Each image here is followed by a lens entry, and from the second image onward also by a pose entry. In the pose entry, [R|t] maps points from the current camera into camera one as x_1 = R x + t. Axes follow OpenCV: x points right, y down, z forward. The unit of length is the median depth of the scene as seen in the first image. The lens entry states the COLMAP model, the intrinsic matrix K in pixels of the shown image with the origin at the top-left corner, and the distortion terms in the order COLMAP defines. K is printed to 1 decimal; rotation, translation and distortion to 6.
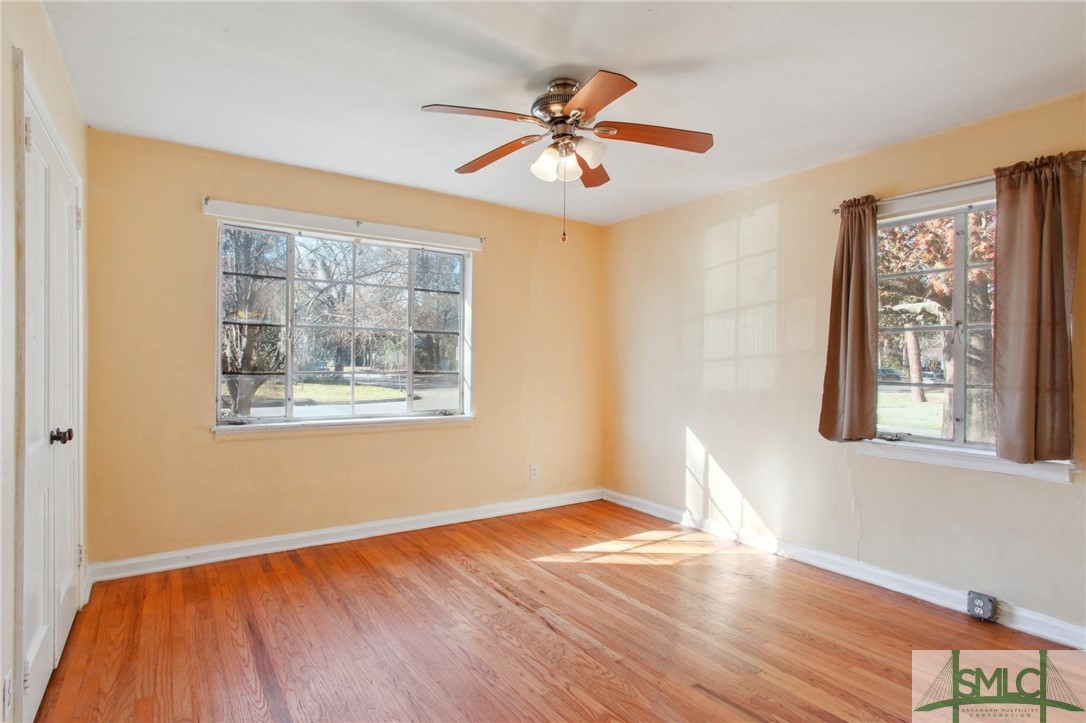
lens RADIAL K [[569.5, 0, 543.0], [0, 569.5, 361.5], [0, 0, 1]] dist [-0.004902, -0.000547]
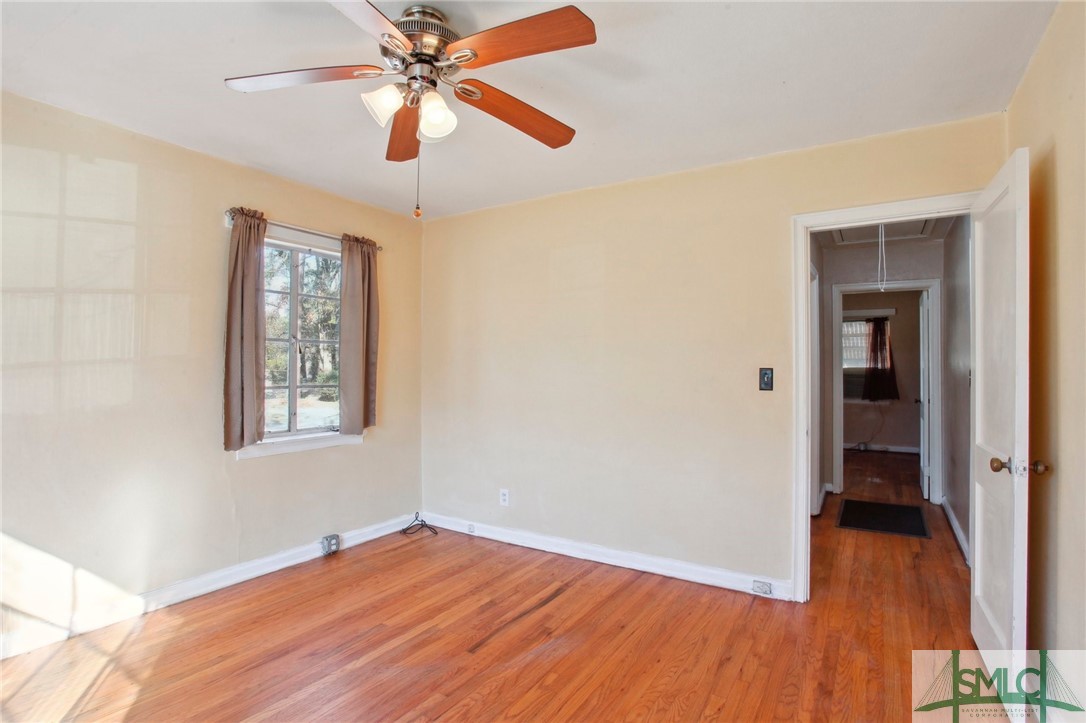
lens RADIAL K [[548.4, 0, 533.5], [0, 548.4, 369.5], [0, 0, 1]] dist [-0.058122, 0.038405]
pose [[-0.372711, -0.014790, 0.927829, -0.592960], [-0.007087, 0.999889, 0.013092, -0.016091], [-0.927920, -0.001696, -0.372775, 0.966272]]
